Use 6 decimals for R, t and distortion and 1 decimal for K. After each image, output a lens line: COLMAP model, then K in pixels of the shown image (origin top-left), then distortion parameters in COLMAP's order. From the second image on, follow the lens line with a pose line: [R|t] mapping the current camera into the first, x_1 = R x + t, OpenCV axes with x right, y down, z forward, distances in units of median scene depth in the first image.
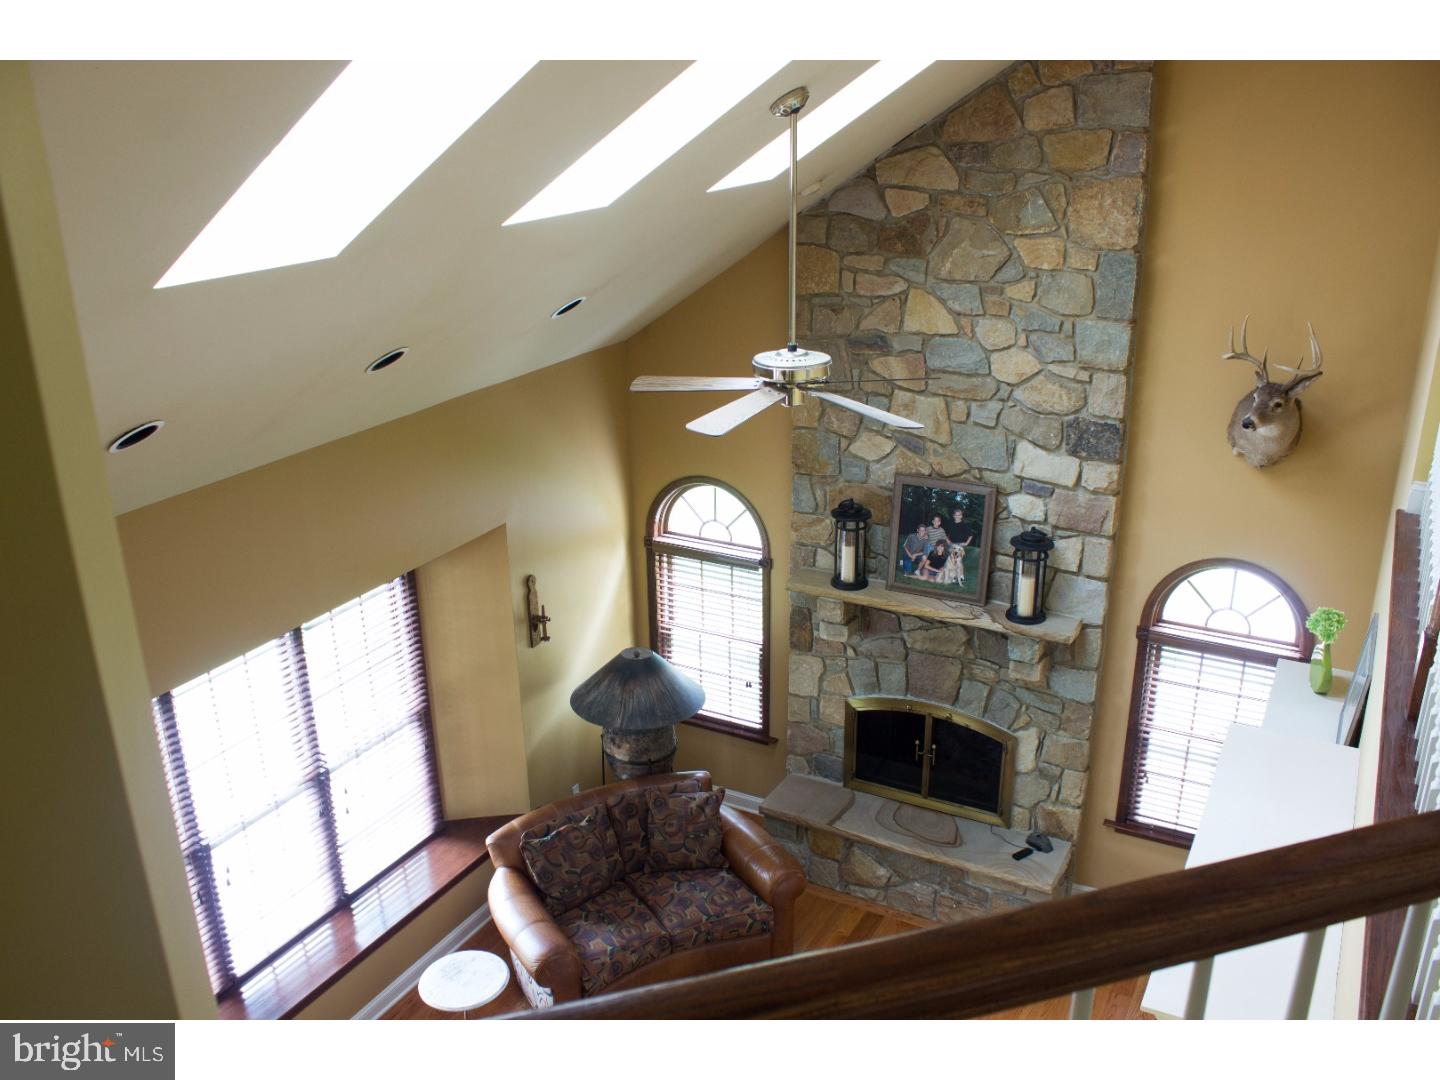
lens RADIAL K [[1269.4, 0, 708.4], [0, 1269.4, 559.1], [0, 0, 1]] dist [-0.162756, 0.165770]
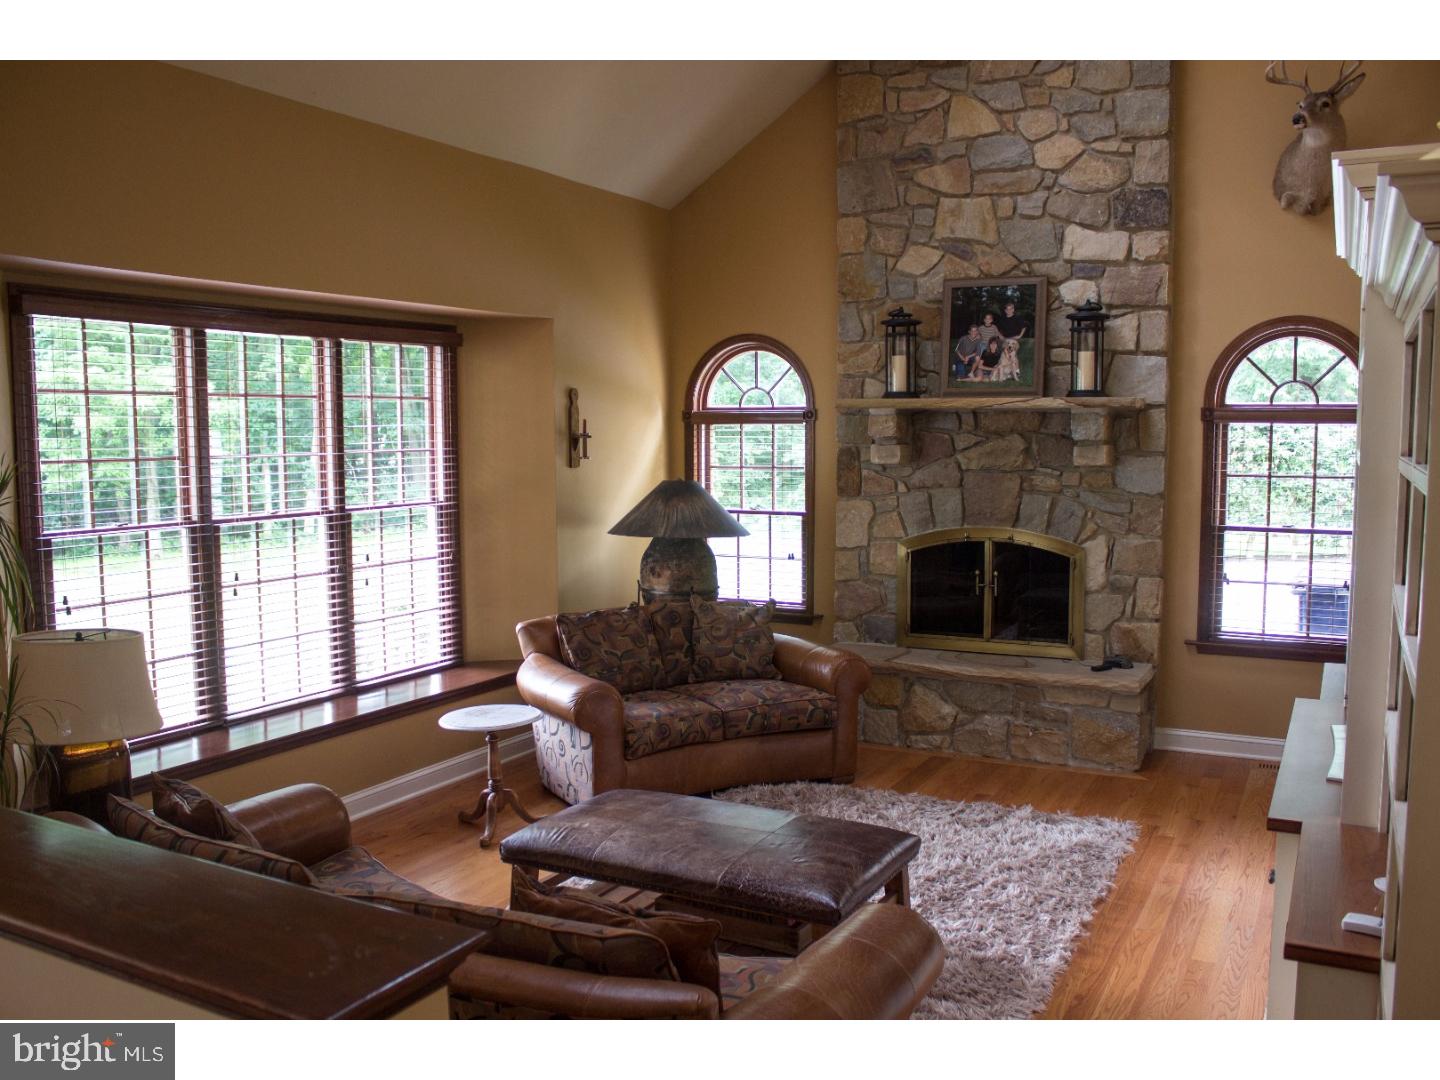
lens RADIAL K [[1269.4, 0, 708.4], [0, 1269.4, 559.1], [0, 0, 1]] dist [-0.162756, 0.165770]
pose [[0.999749, 0.011723, 0.019106, -0.055902], [-0.006081, 0.962221, -0.272203, 0.417333], [-0.021575, 0.272019, 0.962050, 0.104389]]
